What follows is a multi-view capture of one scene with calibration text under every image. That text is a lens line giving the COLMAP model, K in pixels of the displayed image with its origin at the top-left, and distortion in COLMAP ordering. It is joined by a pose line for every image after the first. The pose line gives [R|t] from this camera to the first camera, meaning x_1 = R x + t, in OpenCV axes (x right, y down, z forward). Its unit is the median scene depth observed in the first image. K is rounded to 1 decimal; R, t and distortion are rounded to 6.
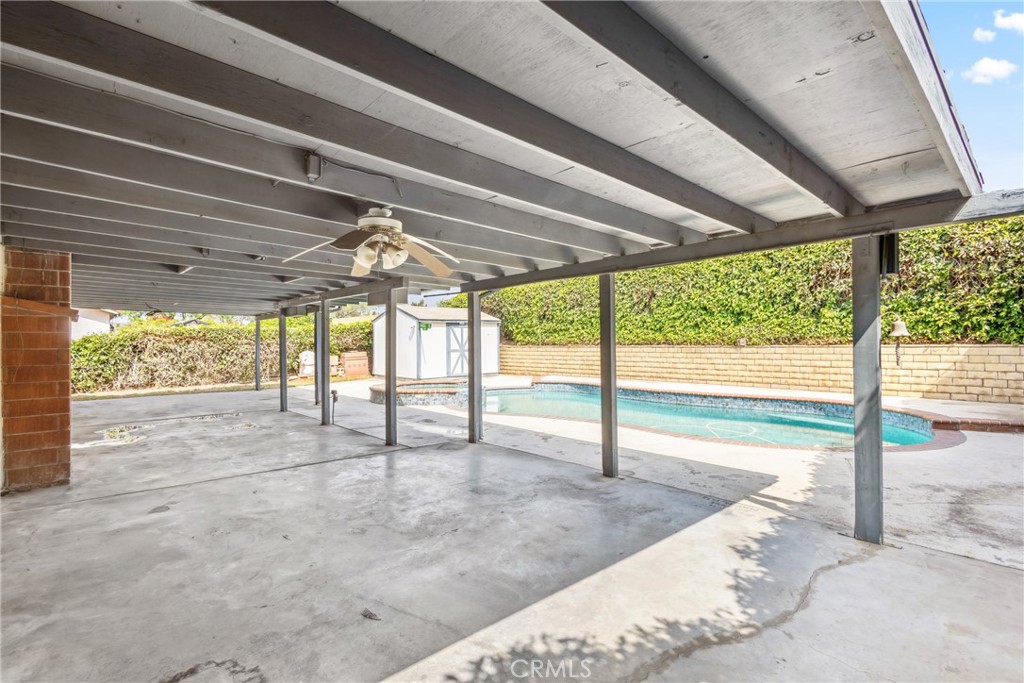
lens RADIAL K [[476.4, 0, 511.1], [0, 476.4, 342.1], [0, 0, 1]] dist [0.004913, -0.001980]
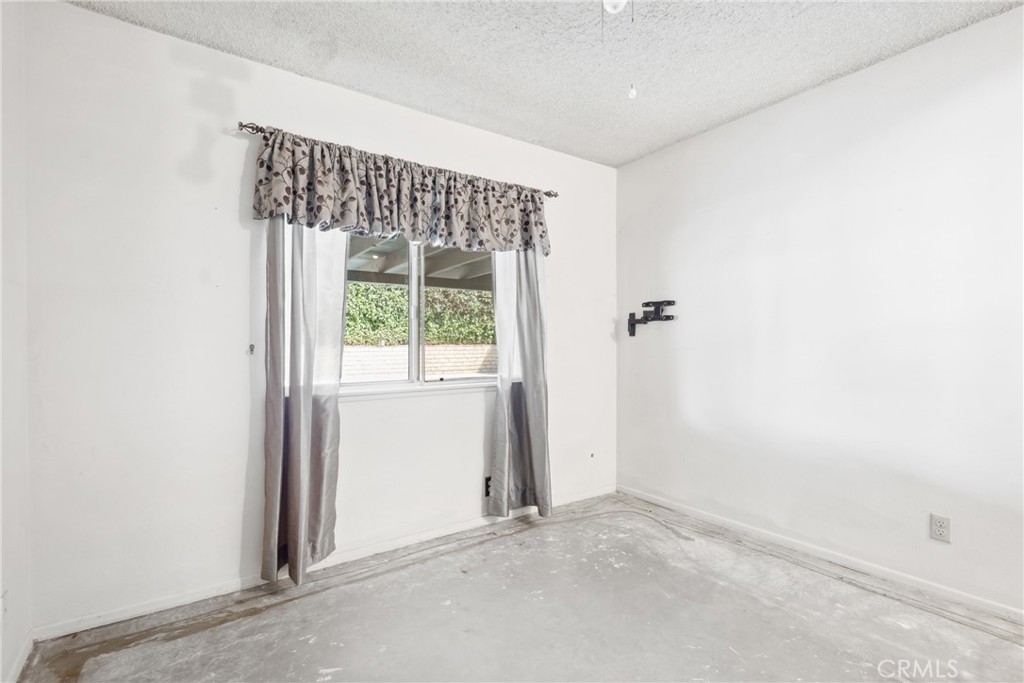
lens RADIAL K [[476.4, 0, 511.1], [0, 476.4, 342.1], [0, 0, 1]] dist [0.004913, -0.001980]
pose [[0.118257, 0.007760, 0.992953, -0.732614], [-0.001612, 0.999970, -0.007623, 0.006423], [-0.992982, -0.000699, 0.118266, 0.457535]]
